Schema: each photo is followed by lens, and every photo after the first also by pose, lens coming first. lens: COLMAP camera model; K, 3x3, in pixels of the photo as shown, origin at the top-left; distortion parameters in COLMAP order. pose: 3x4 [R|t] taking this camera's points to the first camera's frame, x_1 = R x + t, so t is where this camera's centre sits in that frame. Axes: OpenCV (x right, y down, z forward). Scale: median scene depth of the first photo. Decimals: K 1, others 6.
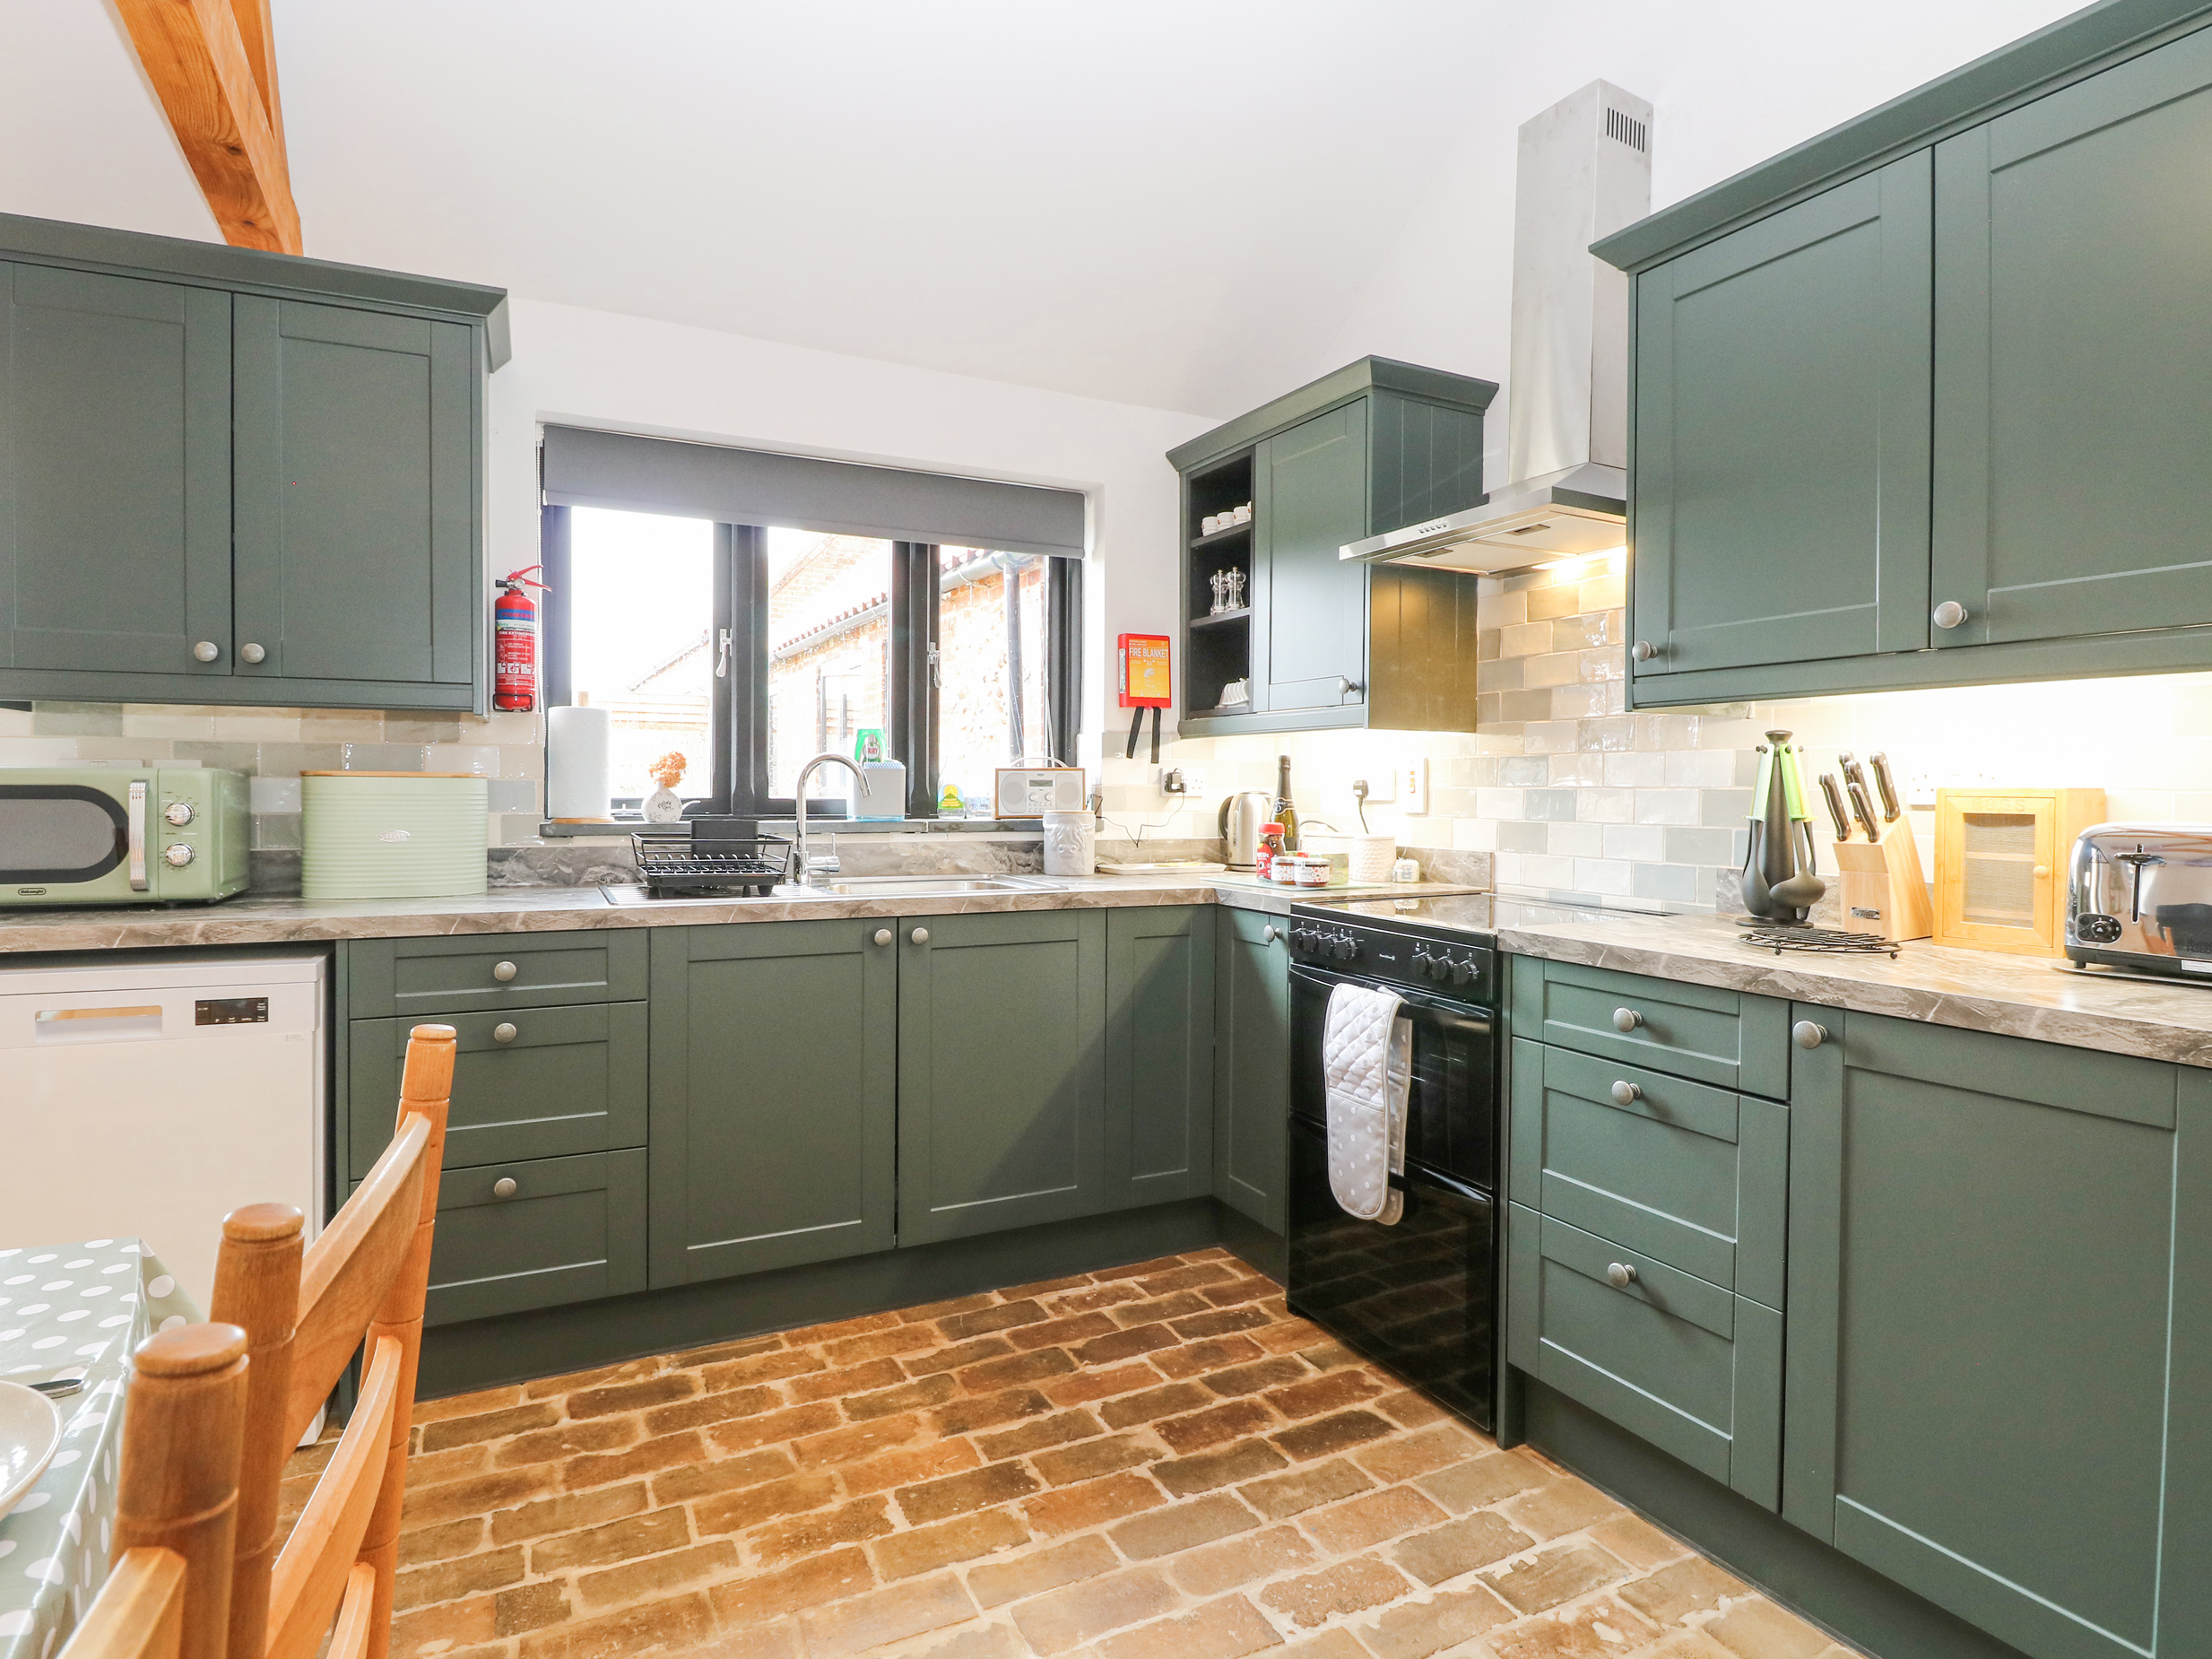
lens RADIAL K [[1186.8, 0, 1113.1], [0, 1186.8, 806.4], [0, 0, 1]] dist [0.003808, -0.015017]
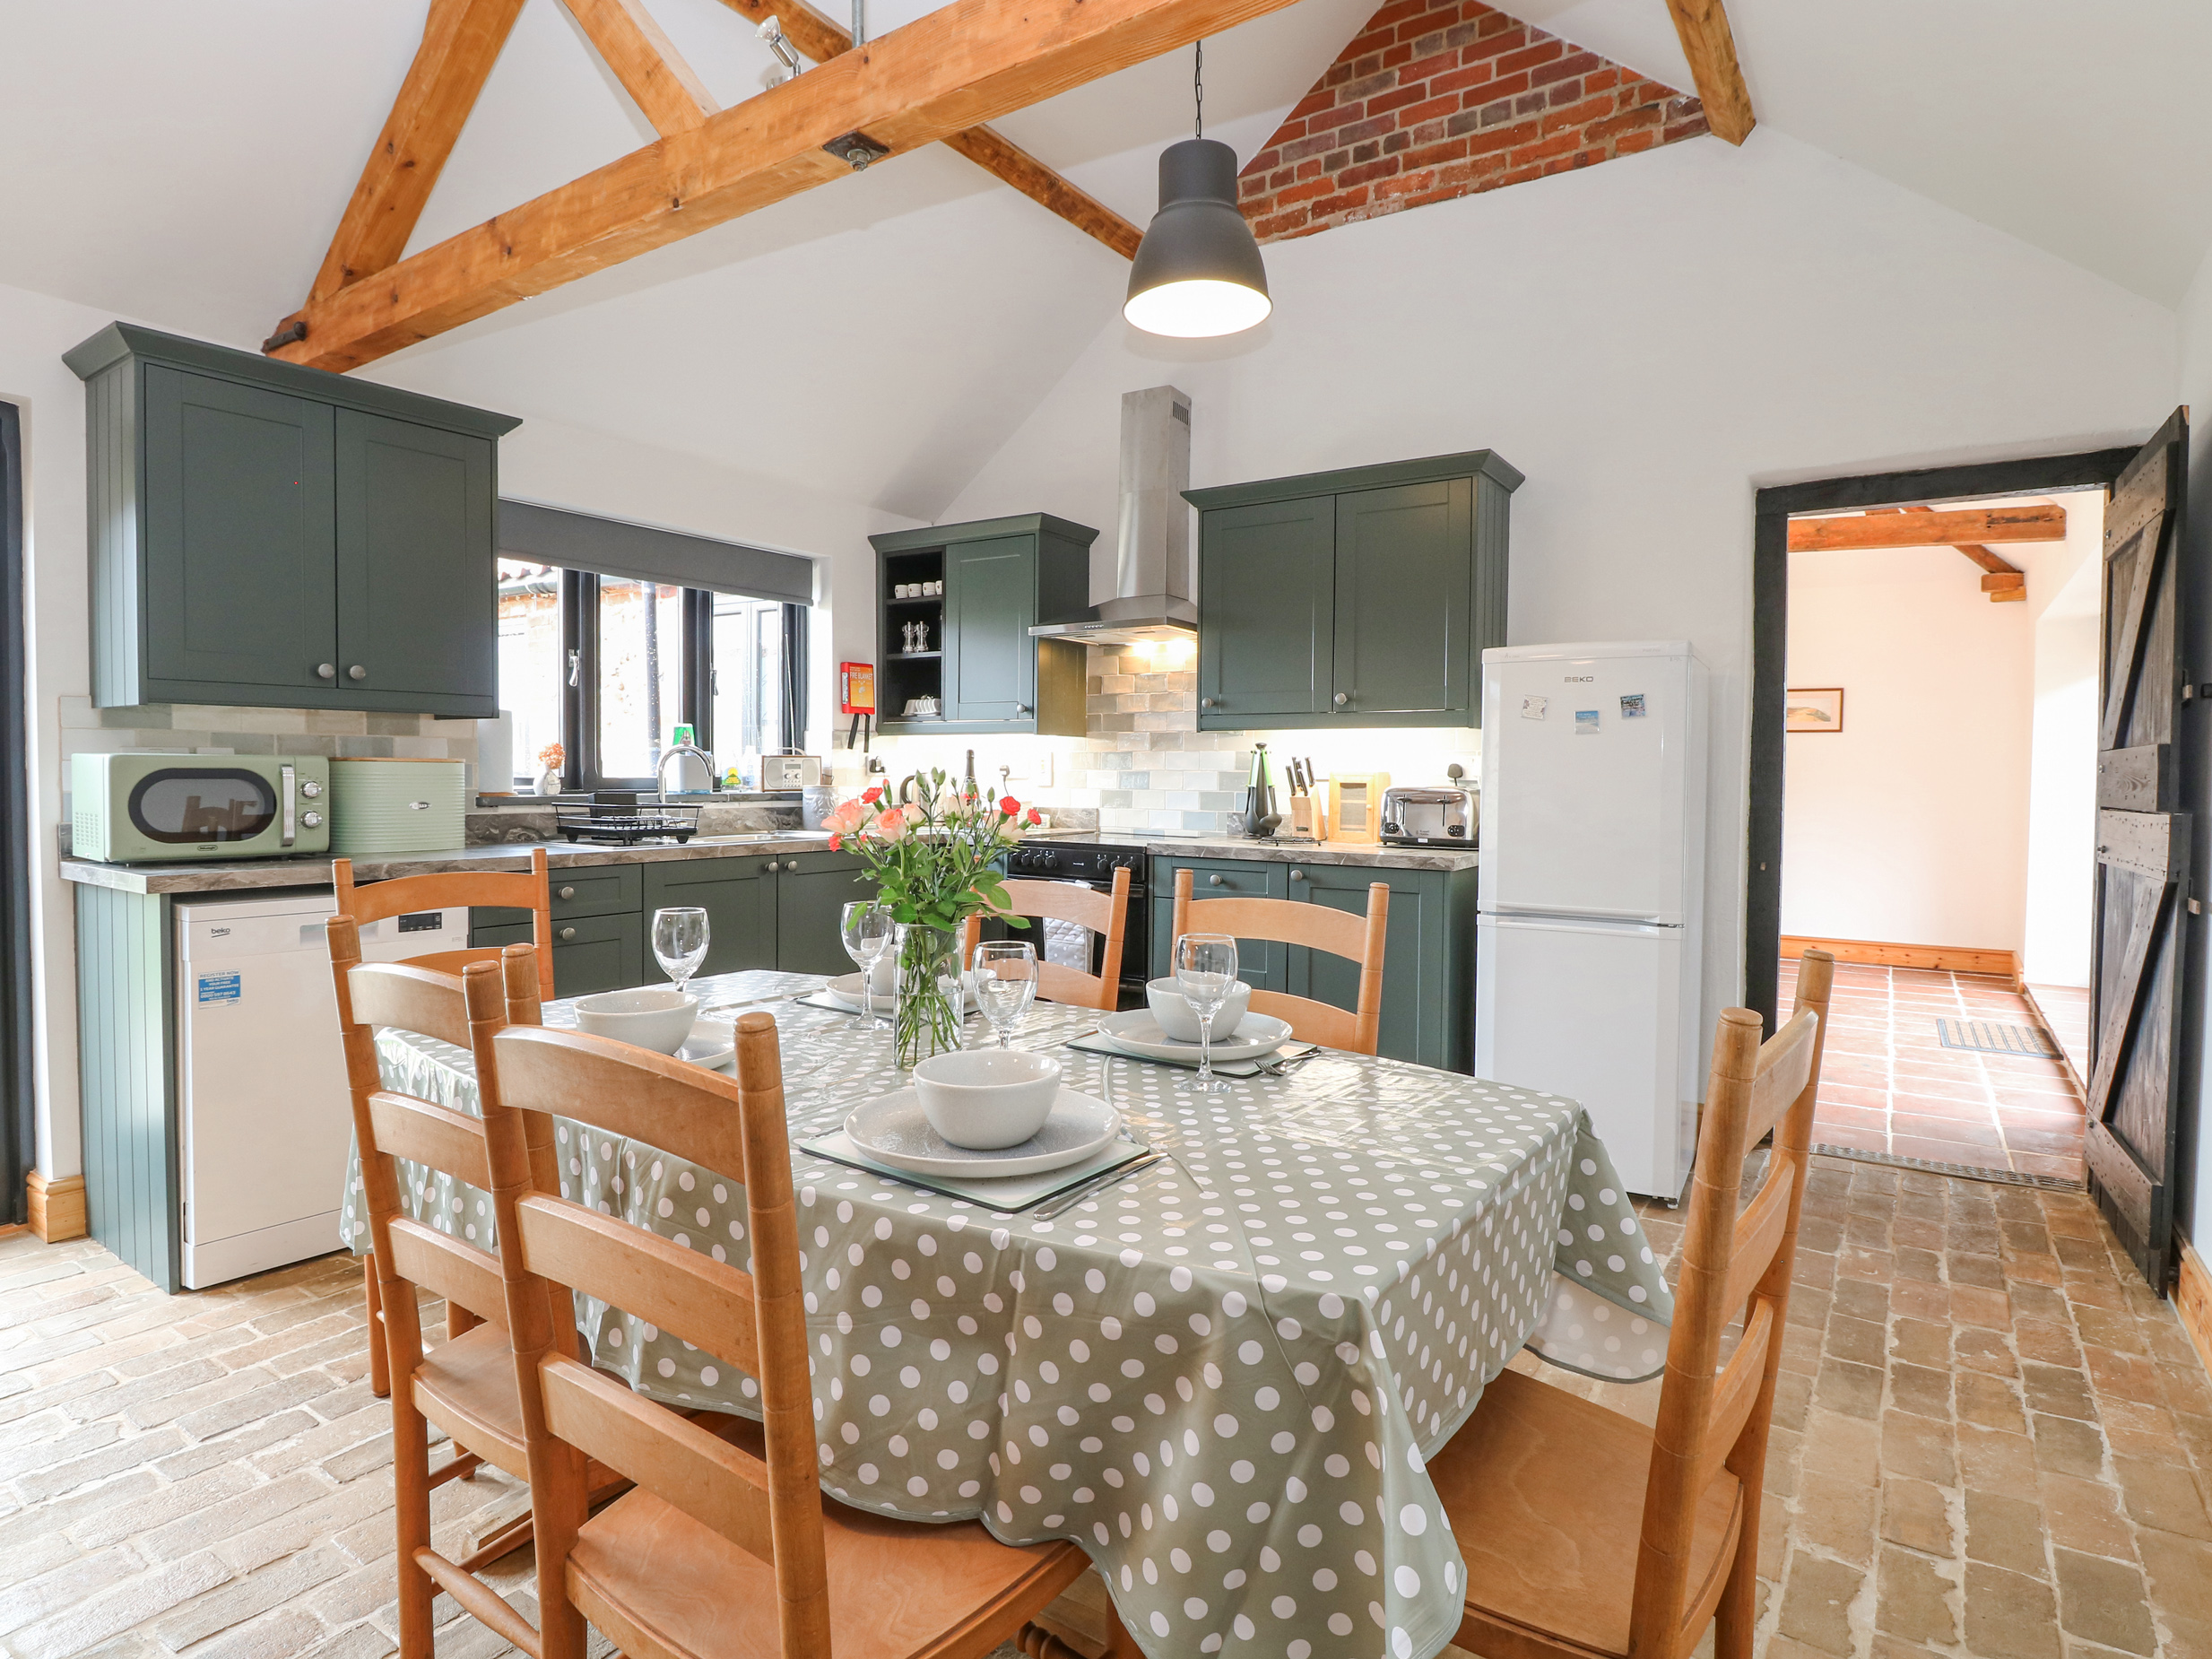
lens RADIAL K [[1184.6, 0, 1110.0], [0, 1184.6, 806.7], [0, 0, 1]] dist [0.005573, -0.014687]
pose [[0.874066, -0.013991, 0.485606, -0.549716], [0.005001, 0.999791, 0.019802, 0.003201], [-0.485782, -0.014880, 0.873953, -0.549115]]
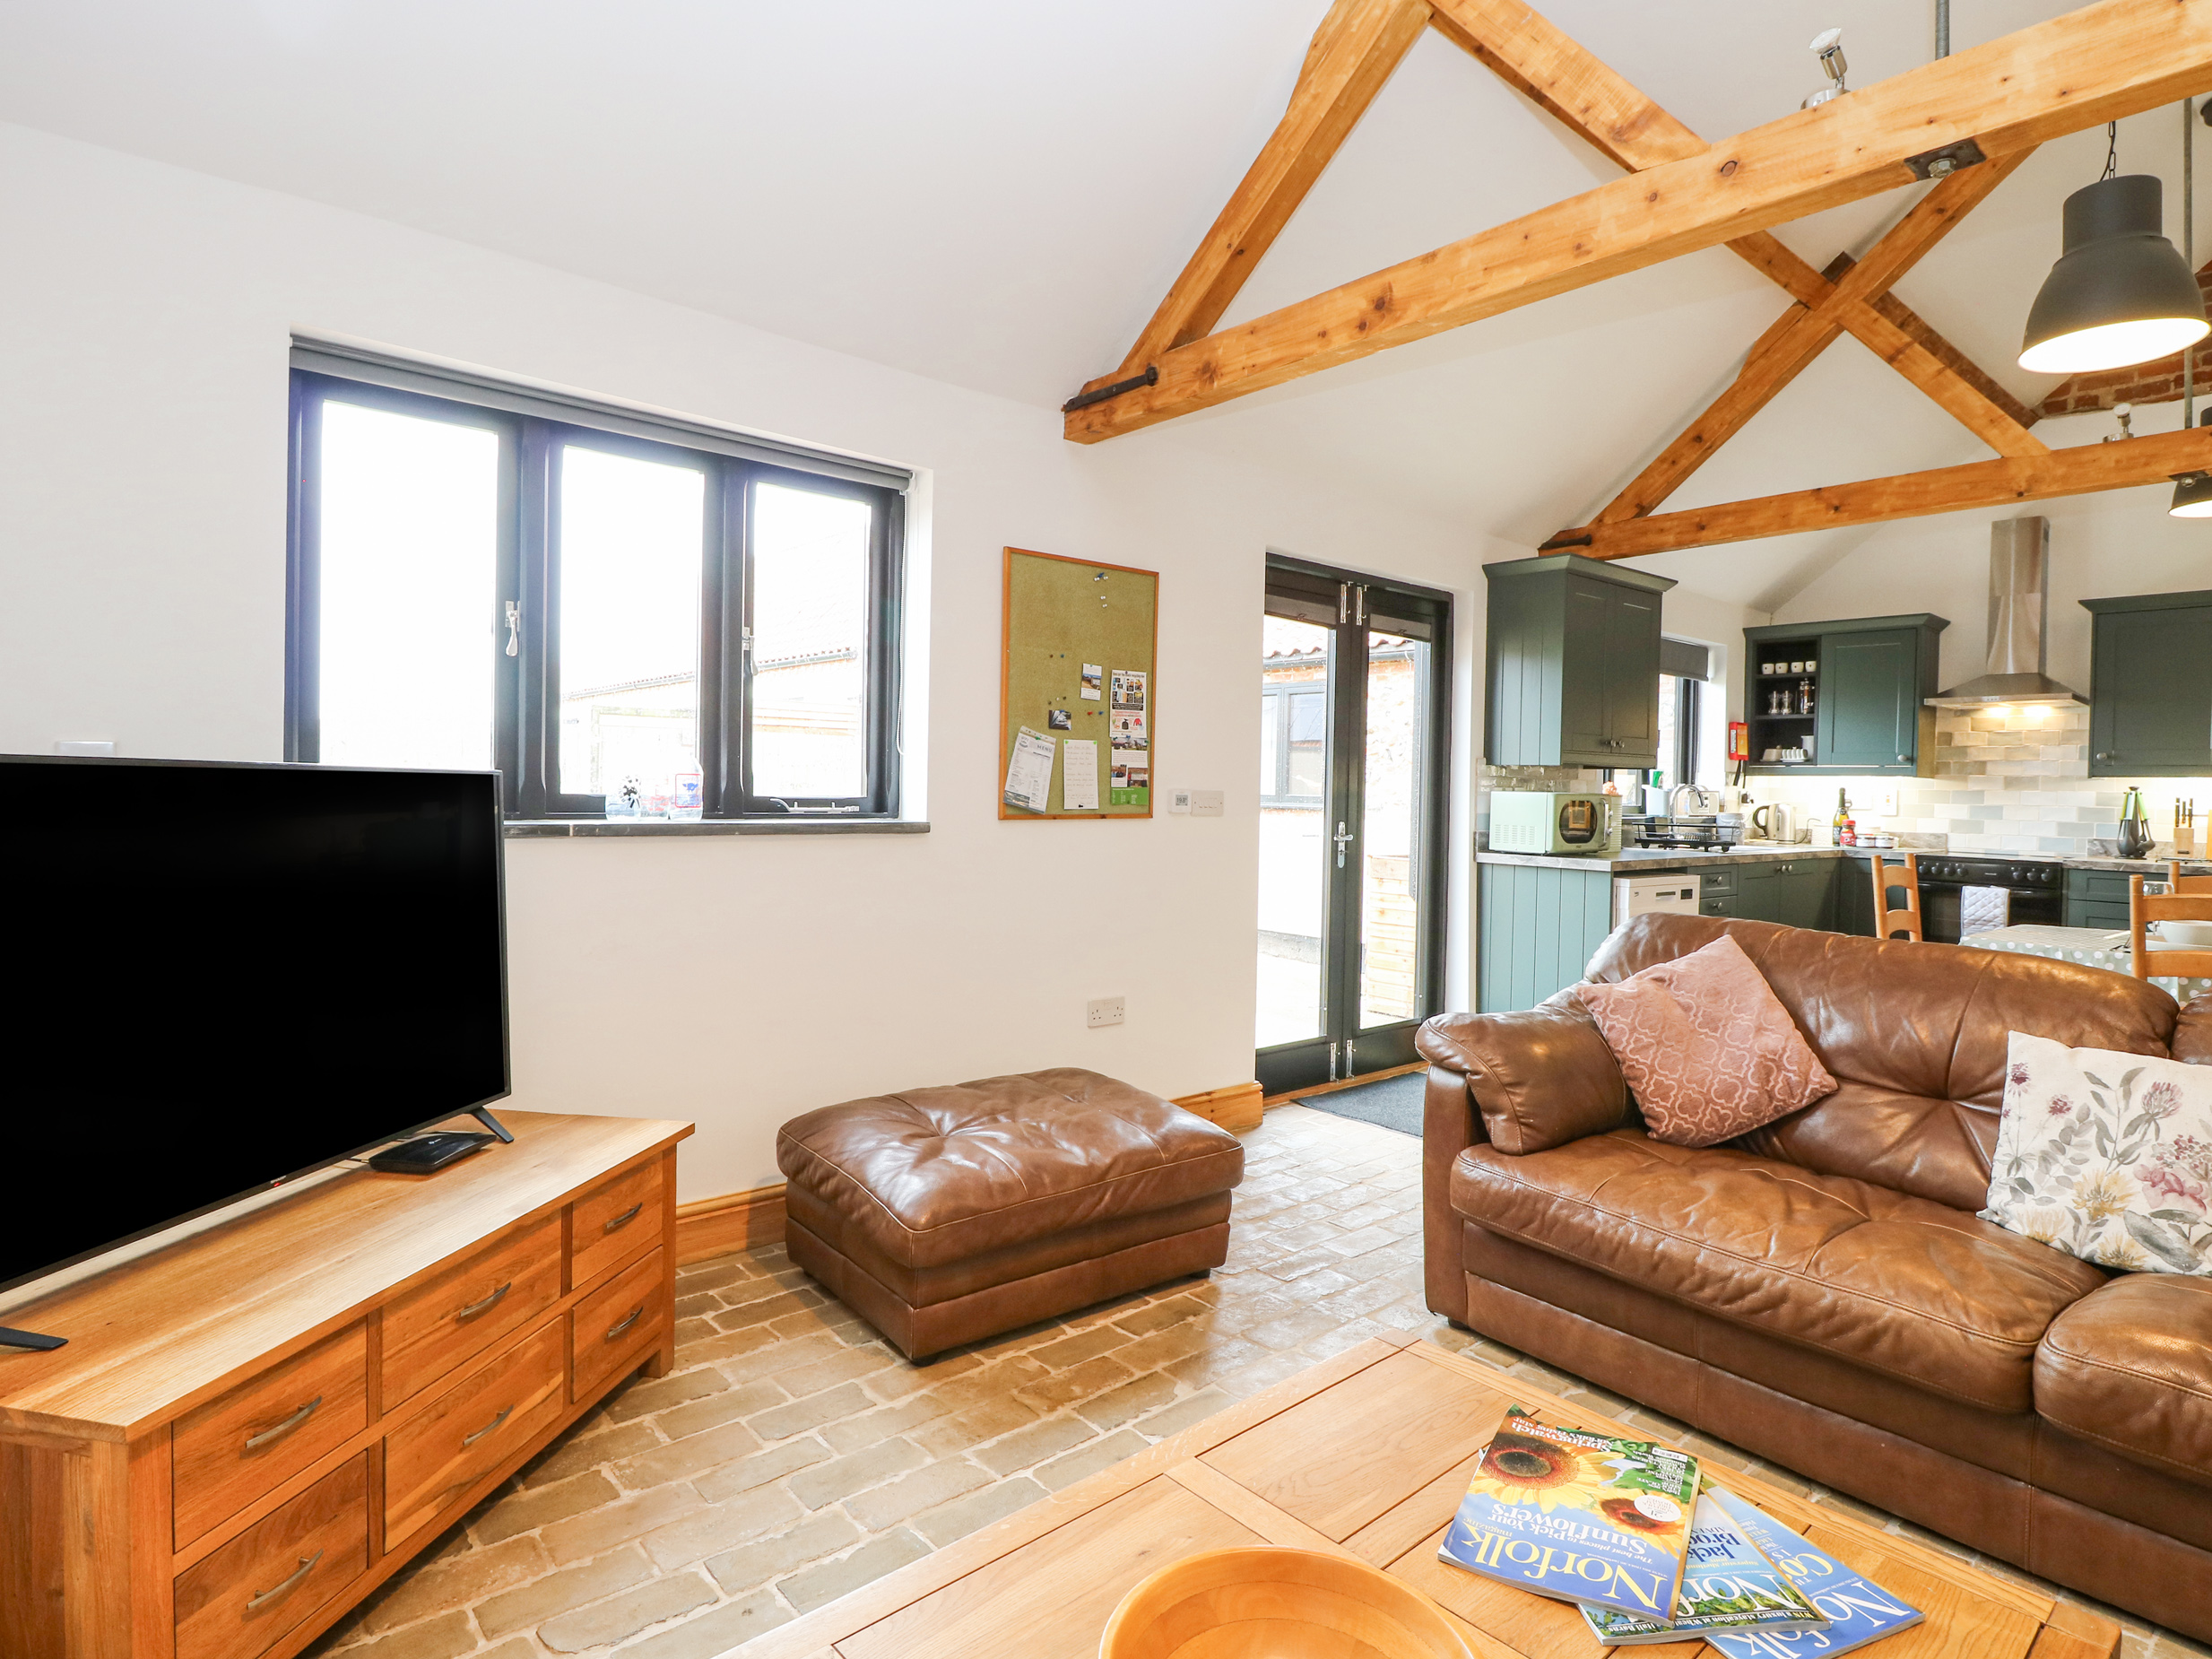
lens RADIAL K [[1184.6, 0, 1110.0], [0, 1184.6, 806.7], [0, 0, 1]] dist [0.005573, -0.014687]
pose [[0.969607, 0.007852, 0.244544, -1.960520], [-0.008761, 0.999958, 0.002630, -0.003627], [-0.244513, -0.004692, 0.969635, -0.856788]]
